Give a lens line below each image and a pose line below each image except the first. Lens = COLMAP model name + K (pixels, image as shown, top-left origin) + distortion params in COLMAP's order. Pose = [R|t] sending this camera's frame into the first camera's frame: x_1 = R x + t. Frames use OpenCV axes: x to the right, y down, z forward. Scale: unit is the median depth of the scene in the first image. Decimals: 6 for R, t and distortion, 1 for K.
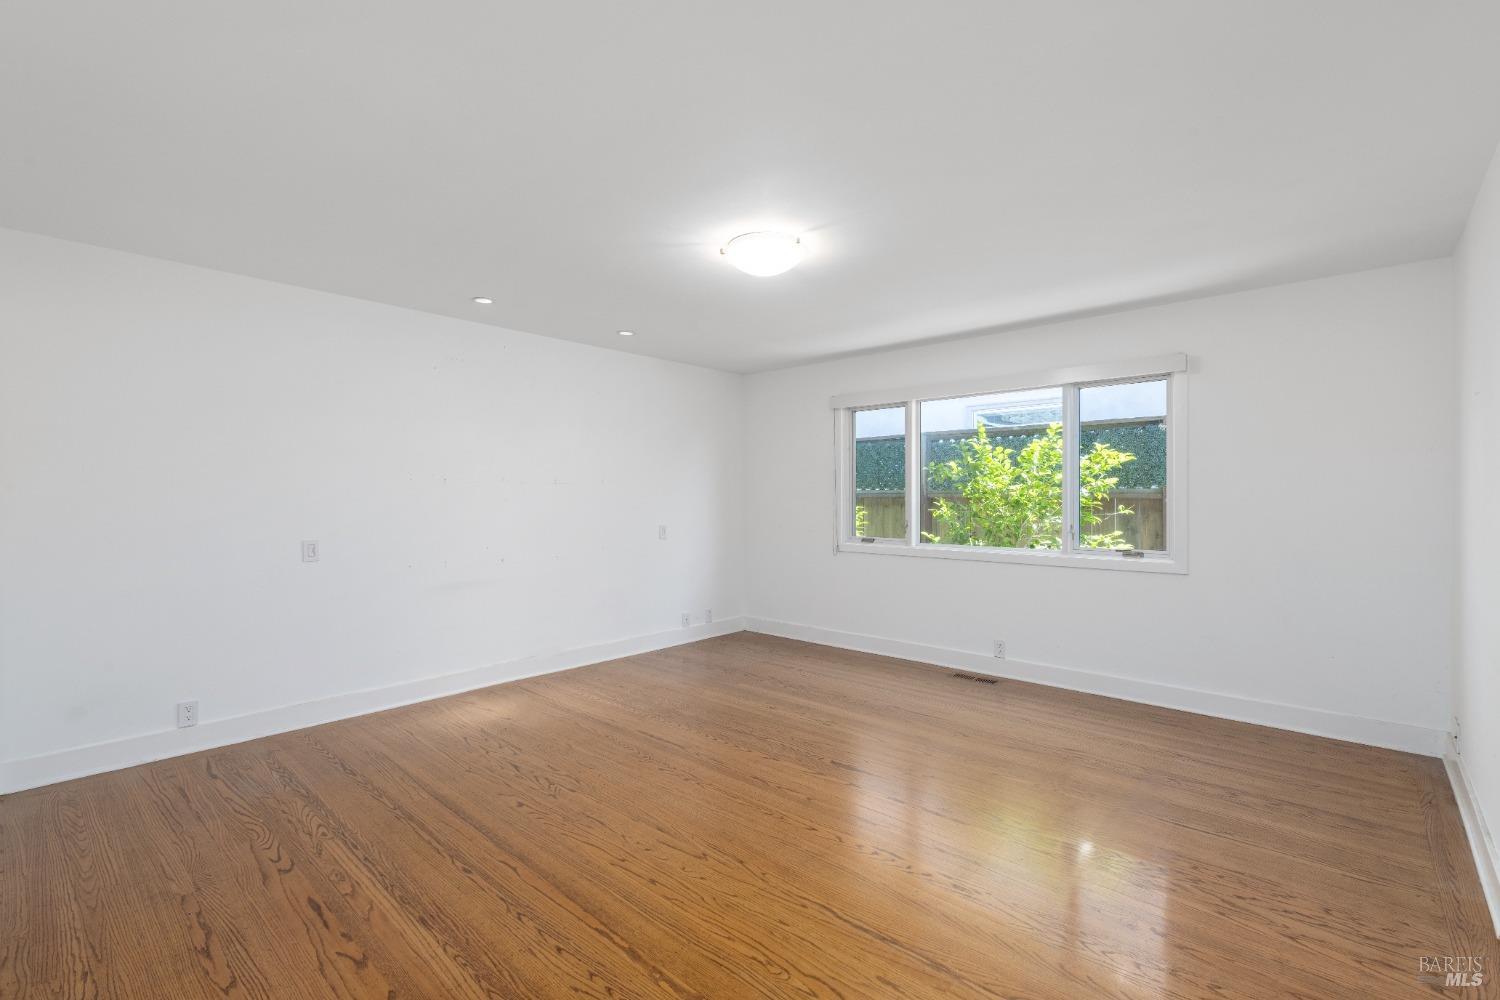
lens RADIAL K [[671.5, 0, 743.4], [0, 671.5, 502.7], [0, 0, 1]] dist [0.009544, -0.000595]
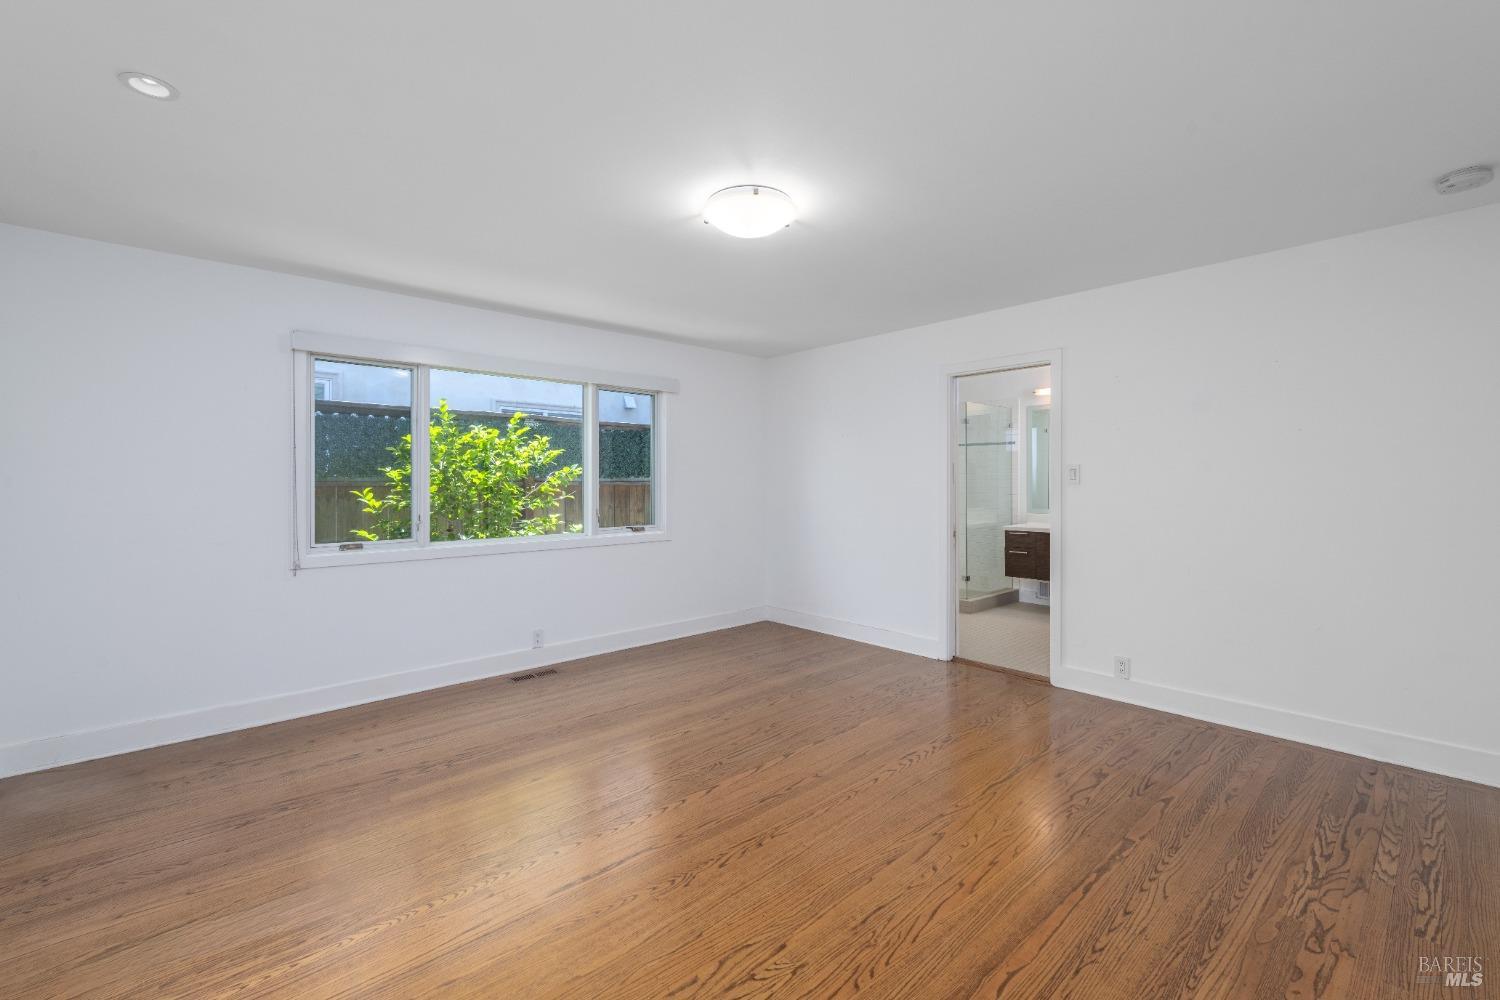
lens RADIAL K [[671.5, 0, 721.0], [0, 671.5, 482.9], [0, 0, 1]] dist [0.009544, -0.000595]
pose [[0.082773, -0.006010, 0.996550, -0.688576], [0.013970, 0.999891, 0.004869, -0.015194], [-0.996471, 0.013519, 0.082848, 0.765724]]
